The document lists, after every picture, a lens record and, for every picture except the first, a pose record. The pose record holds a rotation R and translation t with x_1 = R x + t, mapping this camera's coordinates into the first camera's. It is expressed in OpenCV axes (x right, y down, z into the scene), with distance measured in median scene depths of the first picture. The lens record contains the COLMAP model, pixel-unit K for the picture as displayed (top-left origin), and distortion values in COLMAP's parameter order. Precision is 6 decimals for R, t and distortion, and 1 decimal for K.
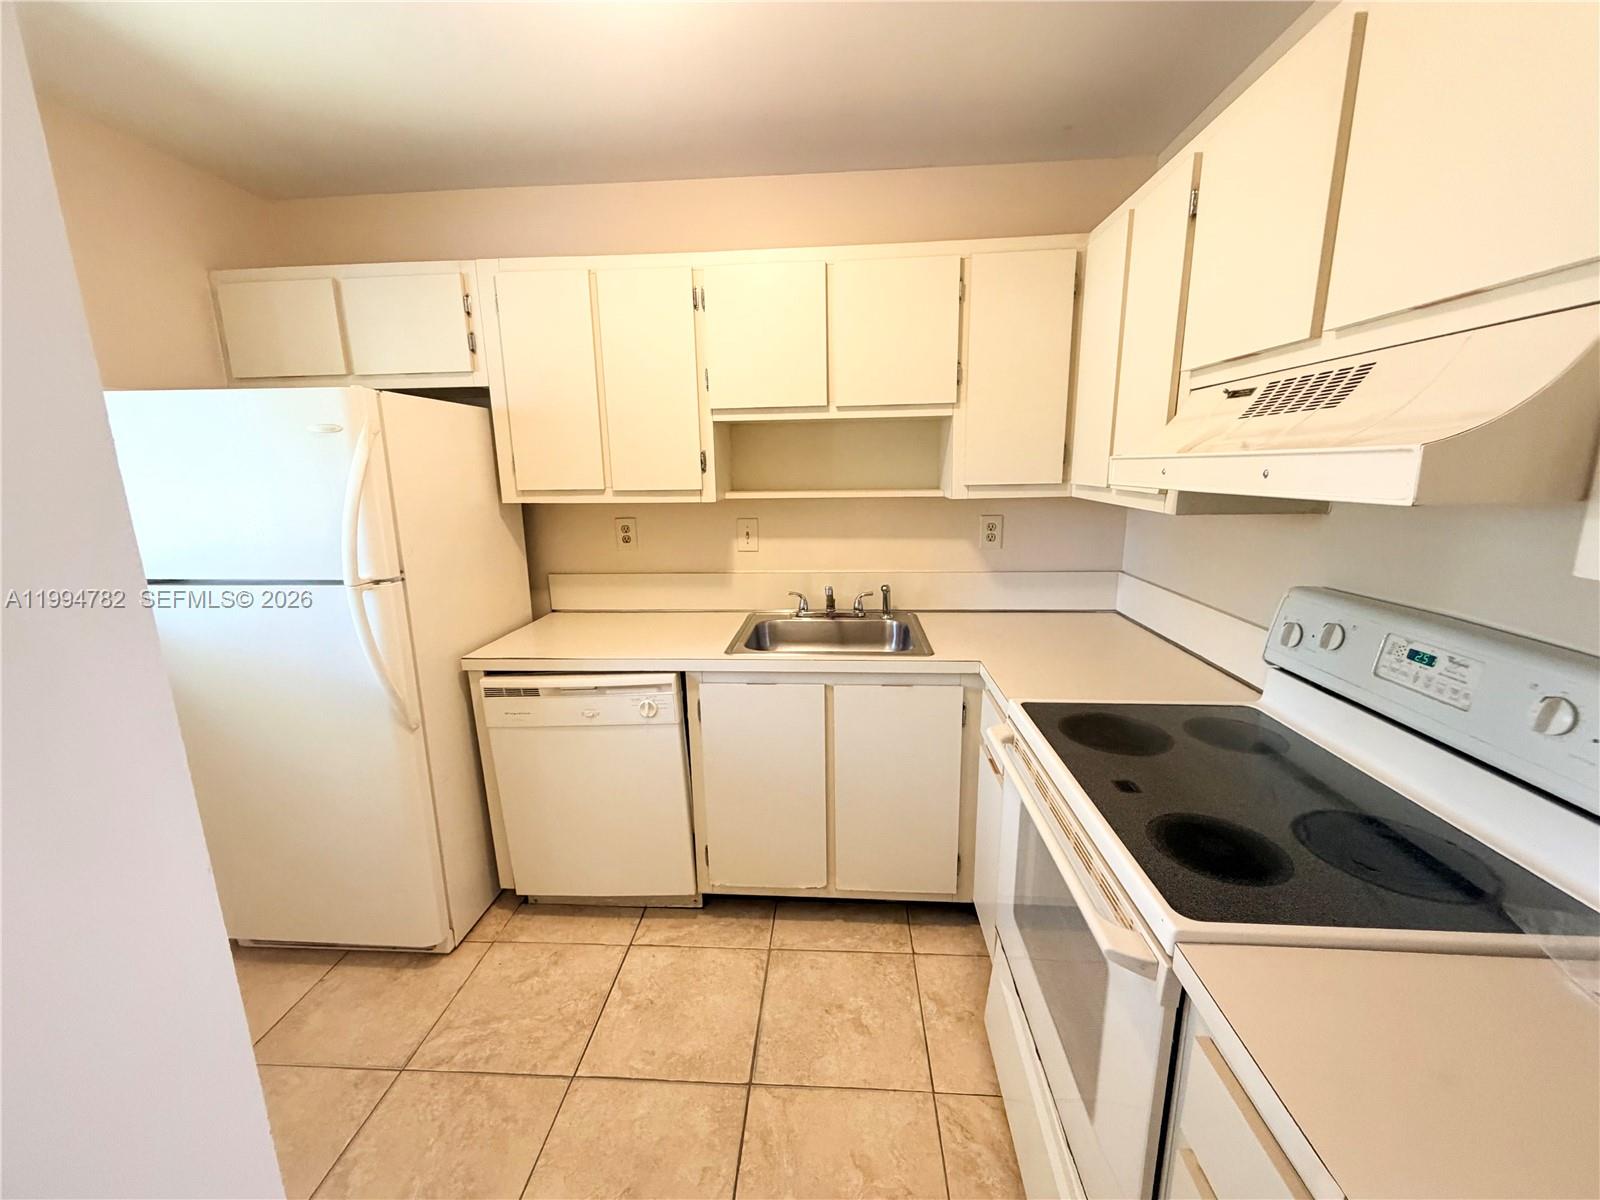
lens RADIAL K [[638.1, 0, 801.8], [0, 638.1, 595.6], [0, 0, 1]] dist [-0.001109, -0.000091]
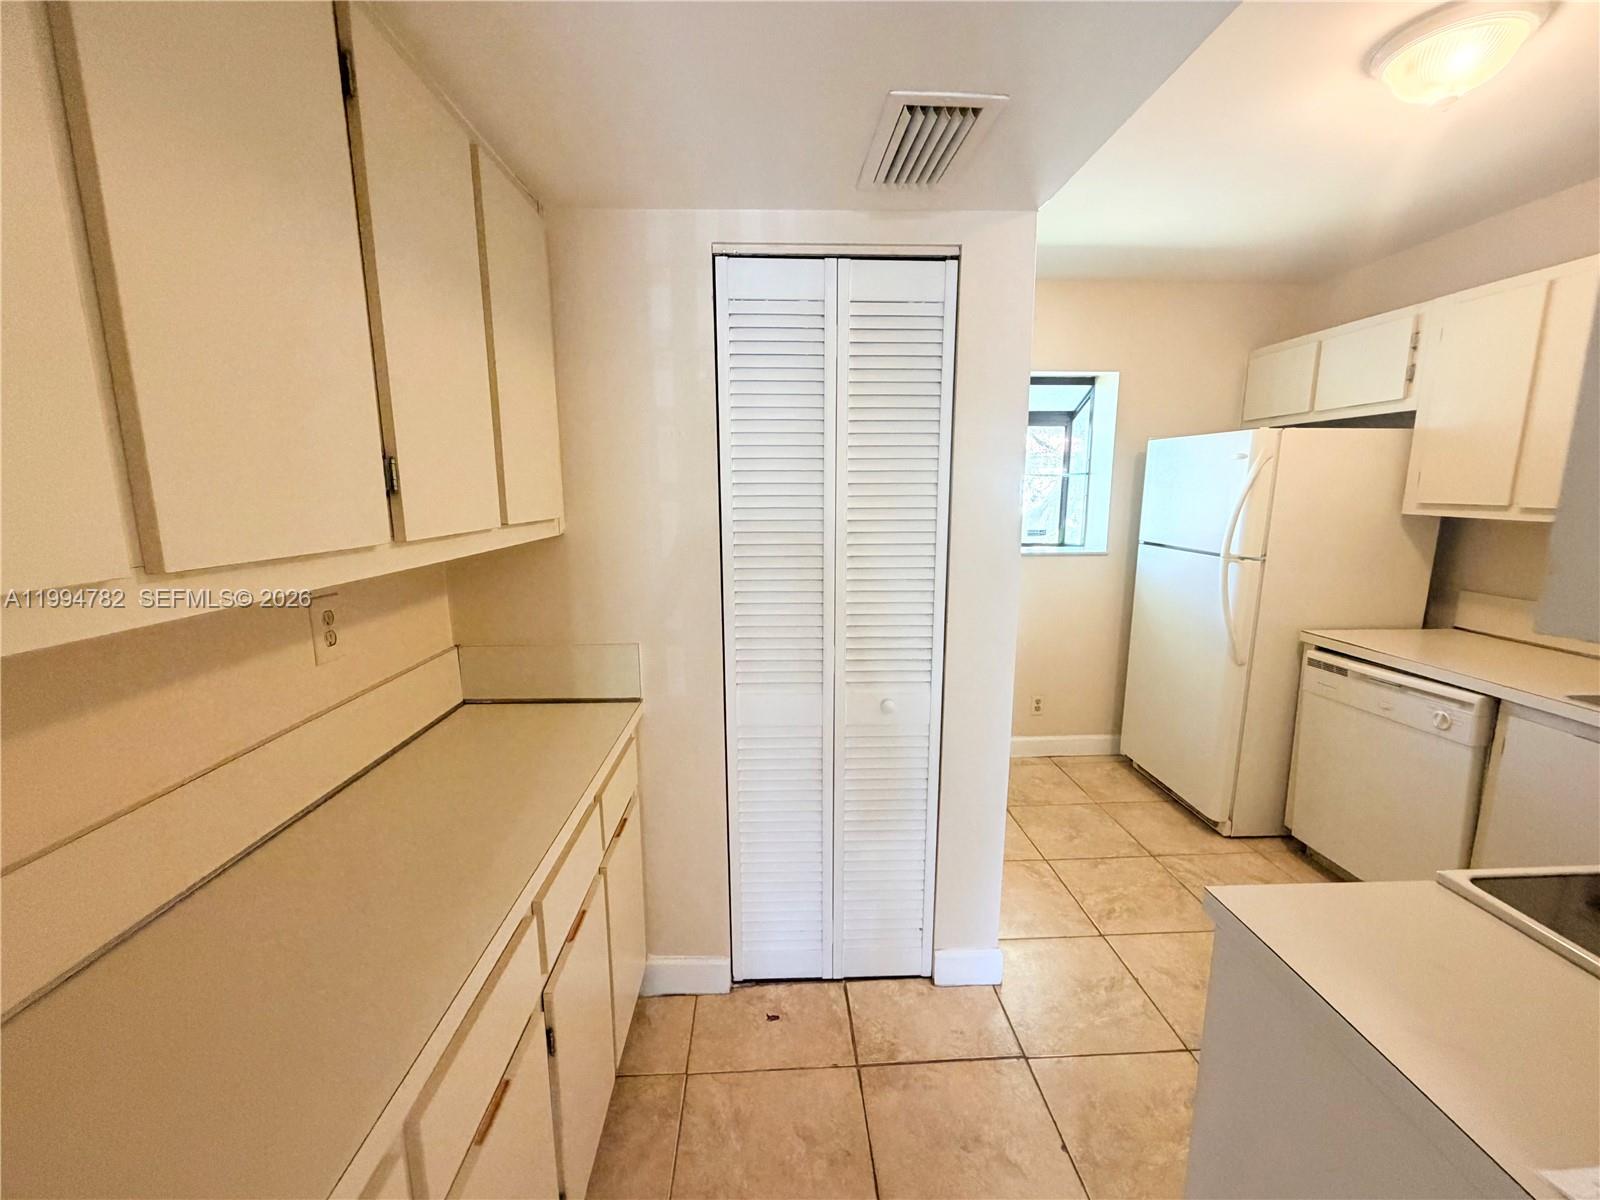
lens RADIAL K [[638.1, 0, 801.8], [0, 638.1, 595.6], [0, 0, 1]] dist [-0.001109, -0.000091]
pose [[0.108280, 0.182022, -0.977314, 0.589531], [-0.201221, 0.966758, 0.157762, 0.030094], [0.973543, 0.179574, 0.141308, -0.163979]]
